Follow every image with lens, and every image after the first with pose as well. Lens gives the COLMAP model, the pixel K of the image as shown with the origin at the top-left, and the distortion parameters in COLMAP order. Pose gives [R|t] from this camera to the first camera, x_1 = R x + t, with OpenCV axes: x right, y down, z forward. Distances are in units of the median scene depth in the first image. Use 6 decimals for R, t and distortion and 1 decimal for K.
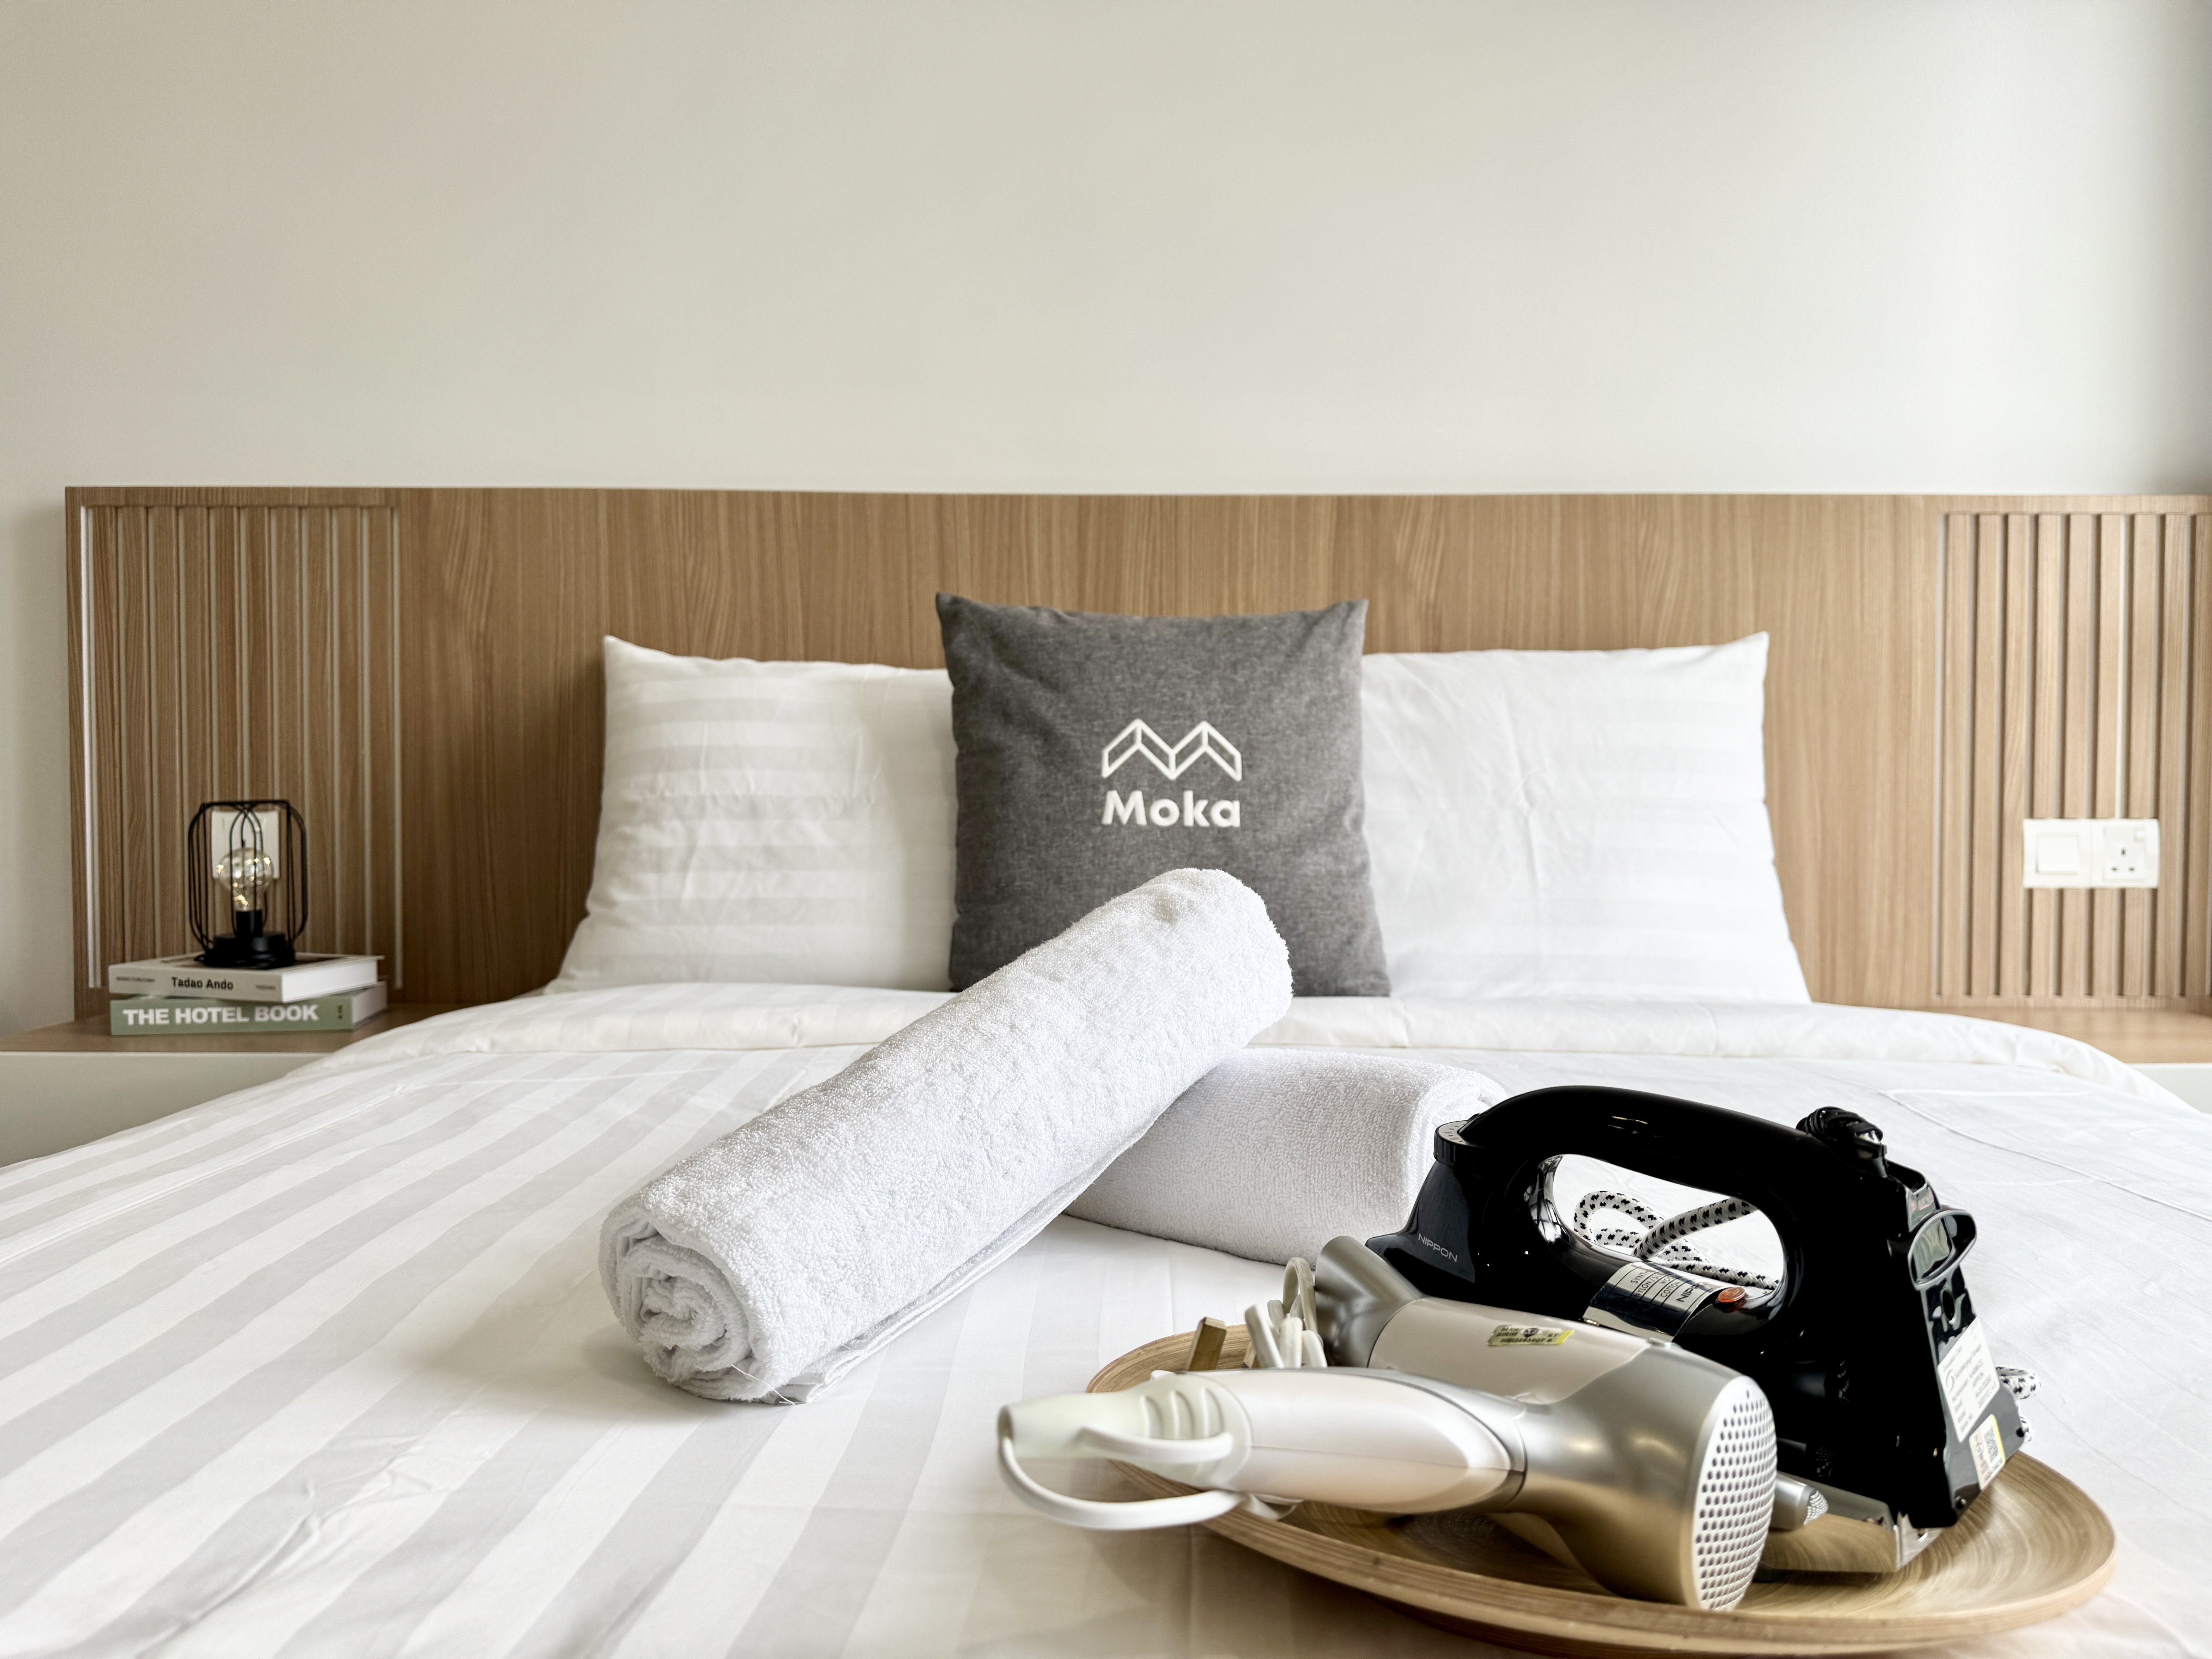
lens RADIAL K [[1511.4, 0, 1098.9], [0, 1511.4, 840.7], [0, 0, 1]] dist [0.187001, -0.314536]
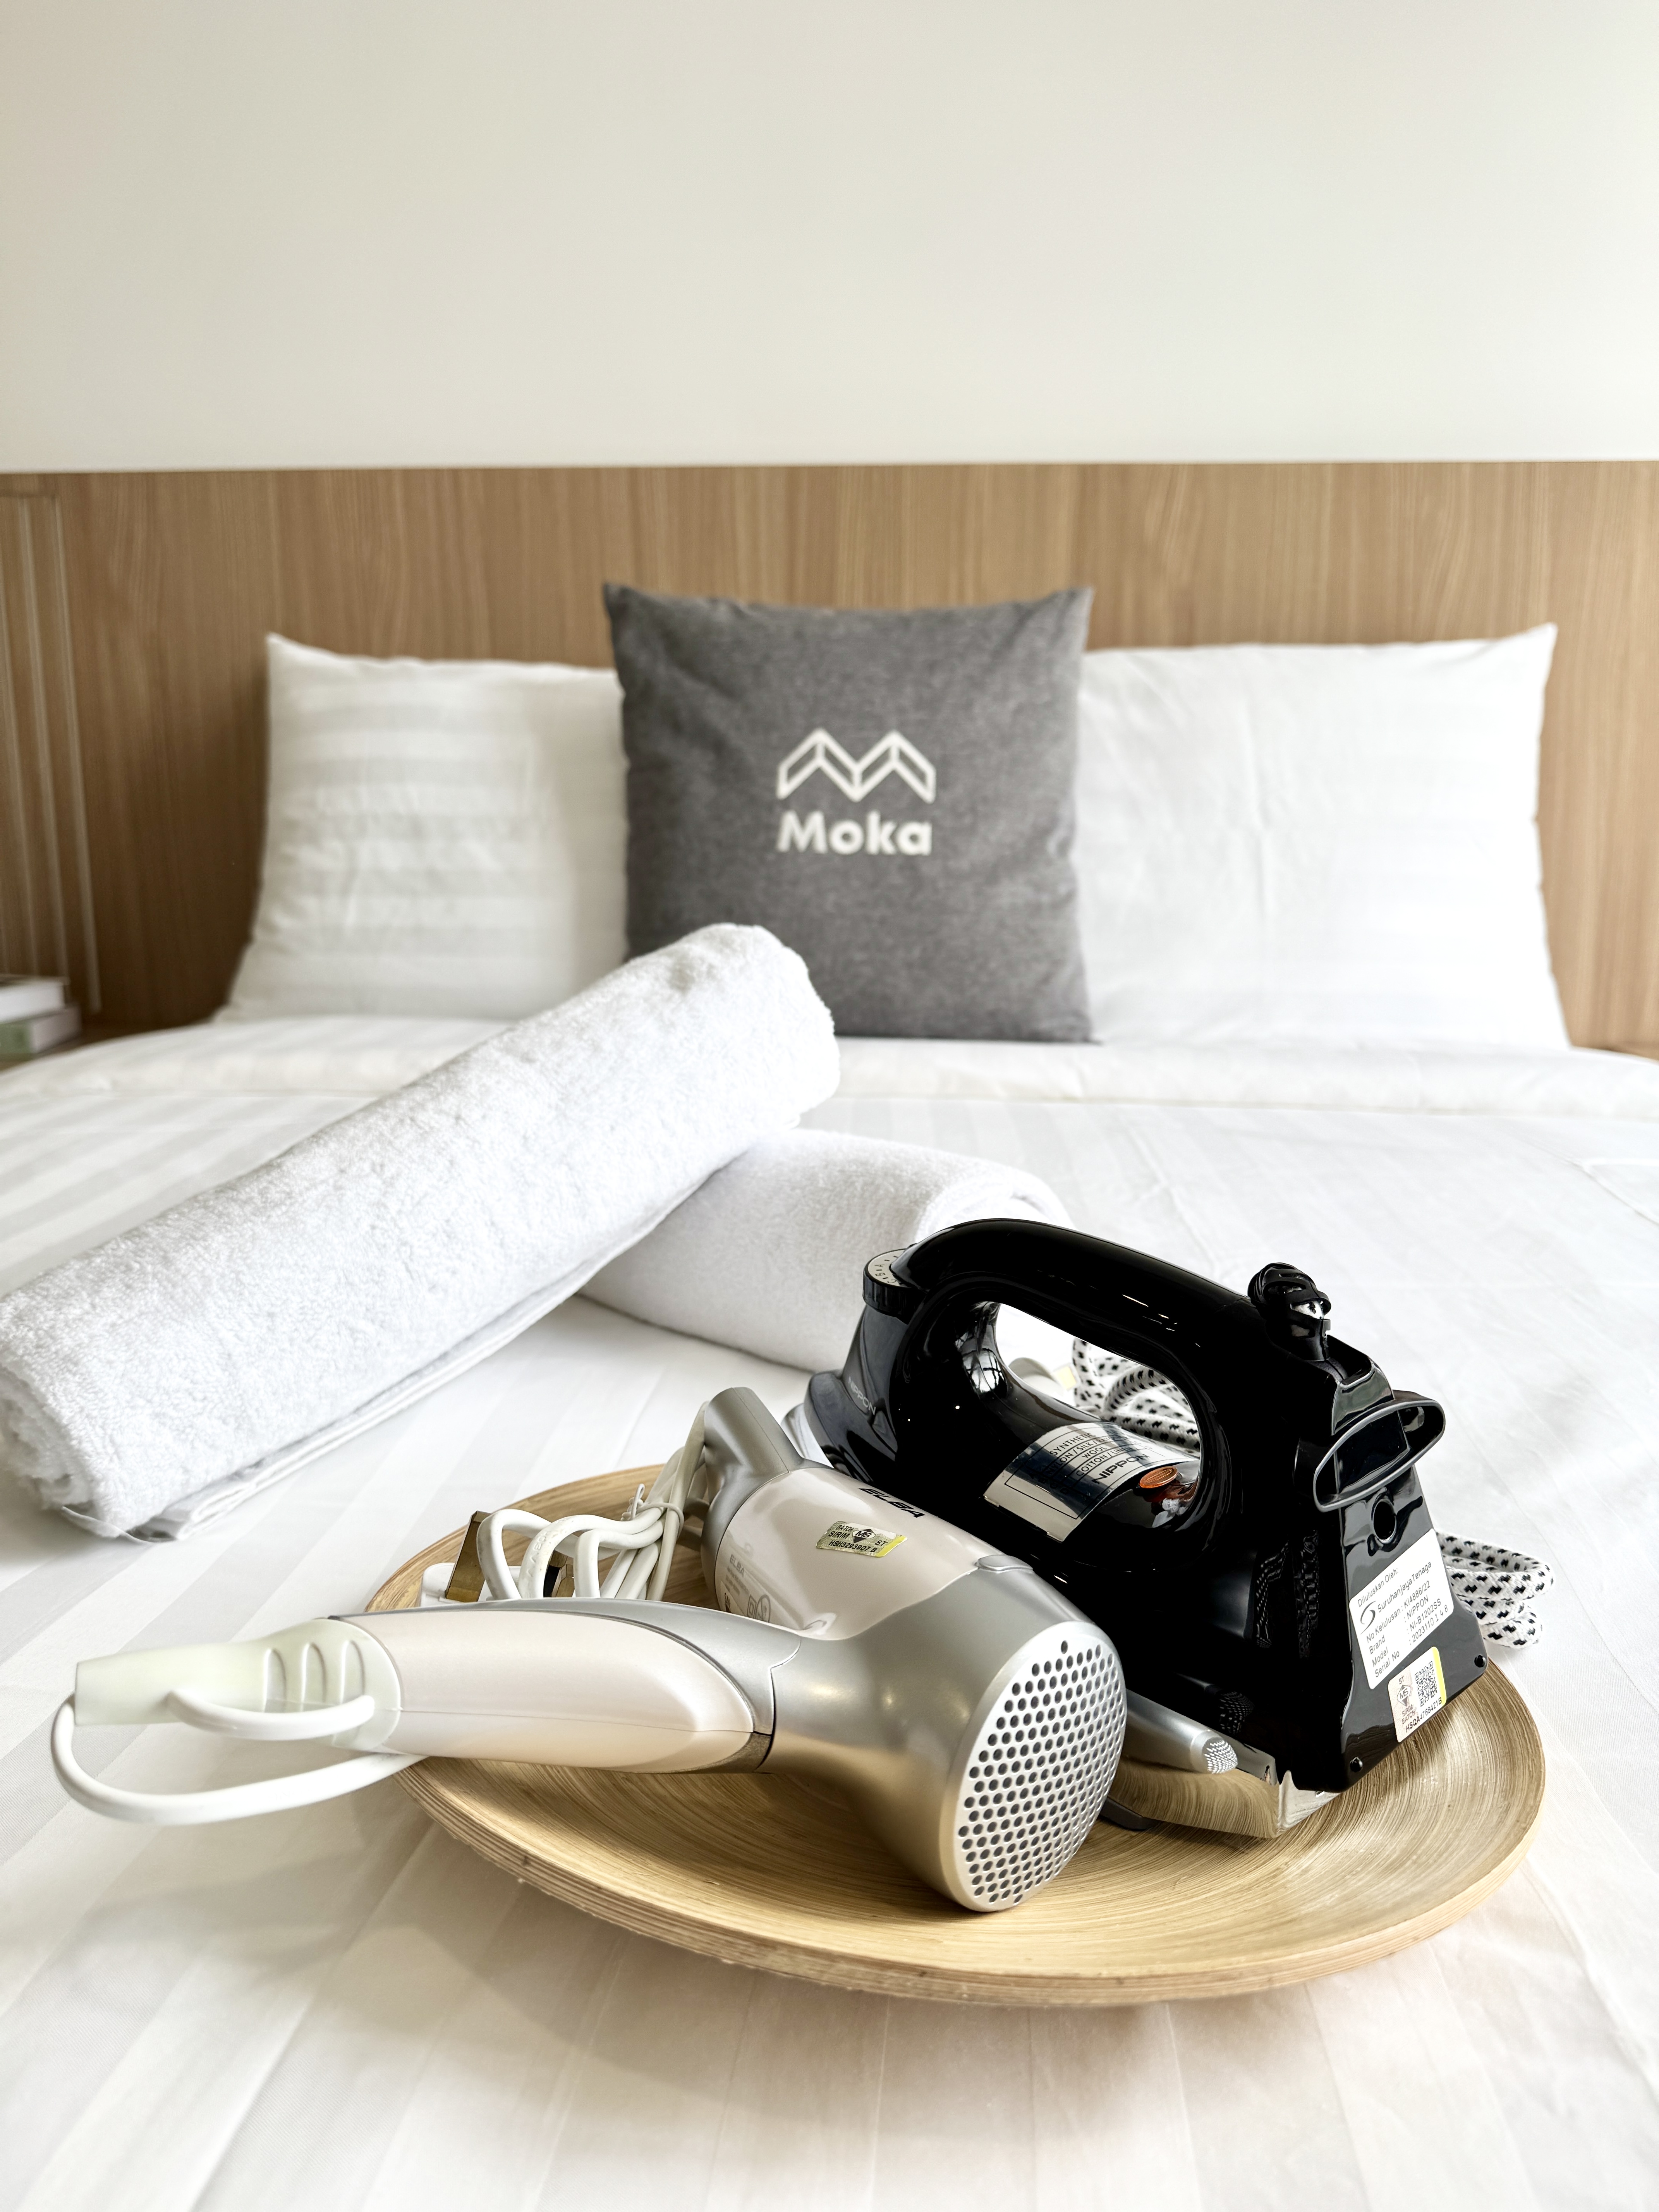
lens RADIAL K [[1530.9, 0, 827.8], [0, 1530.9, 1096.0], [0, 0, 1]] dist [0.165451, -0.327763]
pose [[0.998154, 0.011489, -0.059633, 0.084774], [-0.001741, 0.986950, 0.161015, -0.013091], [0.060705, -0.160614, 0.985149, 0.061067]]
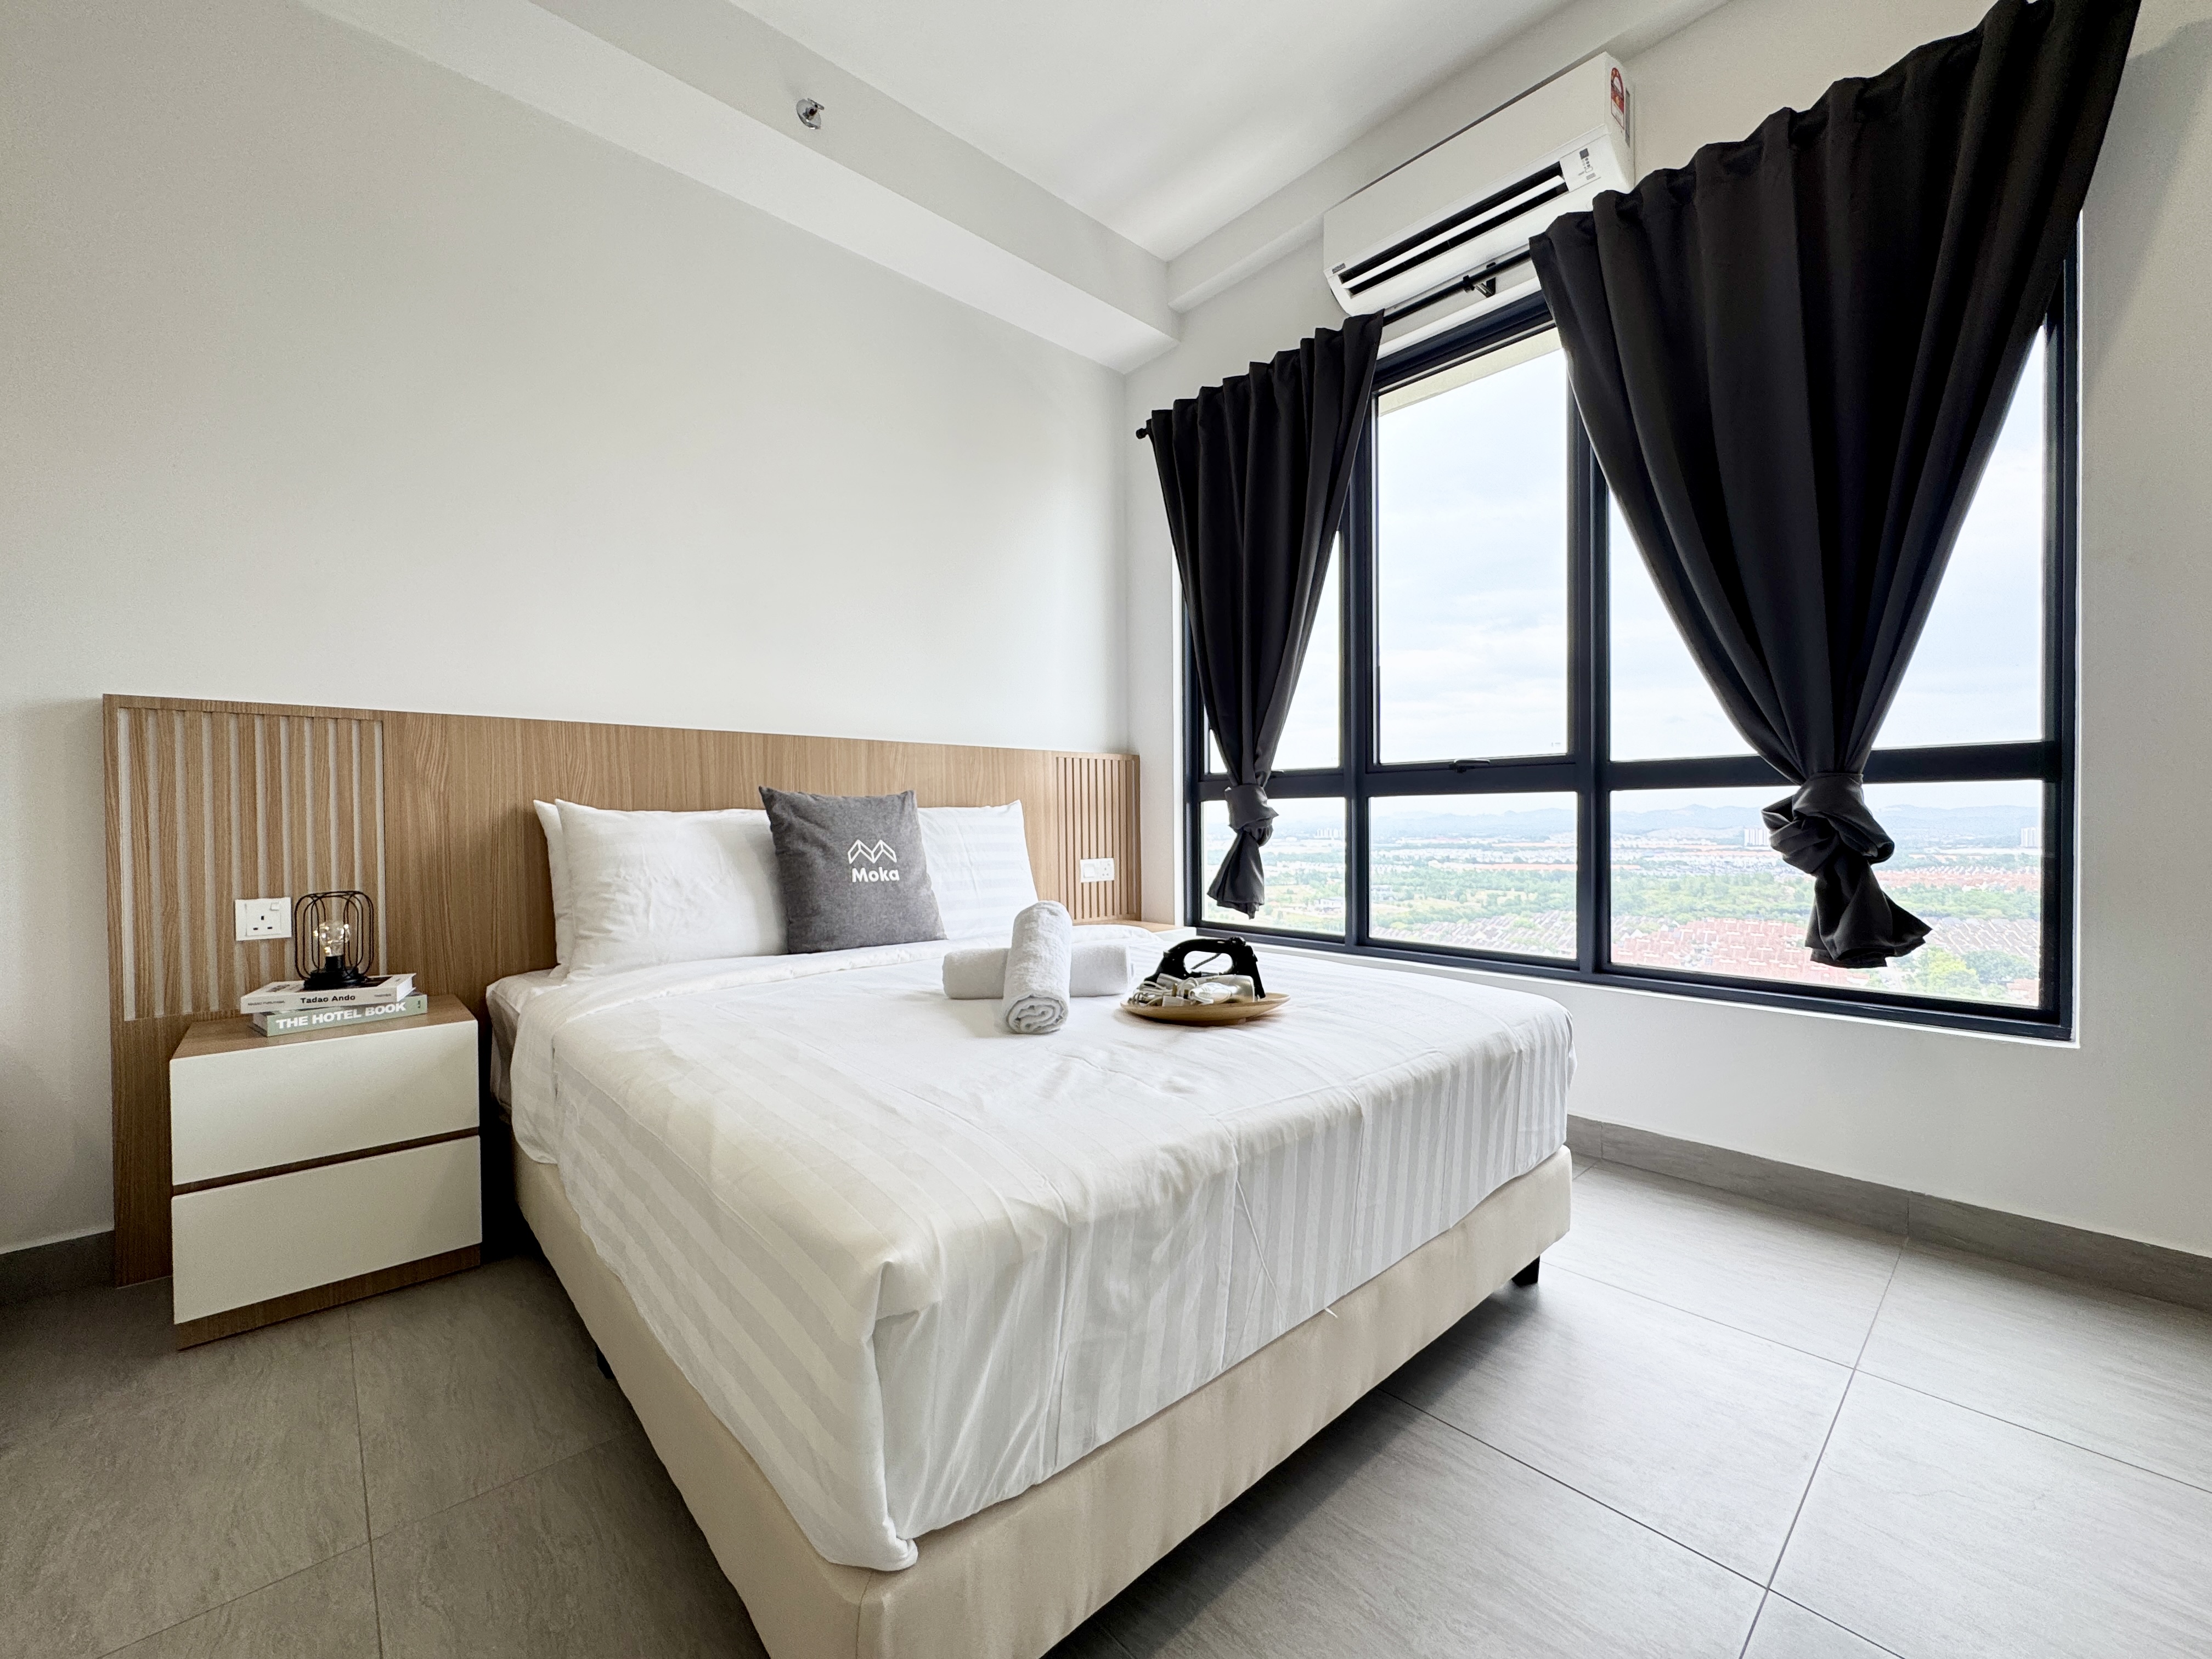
lens RADIAL K [[886.7, 0, 1099.5], [0, 886.7, 830.0], [0, 0, 1]] dist [-0.002586, 0.000270]
pose [[0.744474, -0.018256, 0.667402, -0.645843], [0.035477, 0.999296, -0.012240, -0.061983], [-0.666708, 0.032790, 0.744597, -0.371189]]
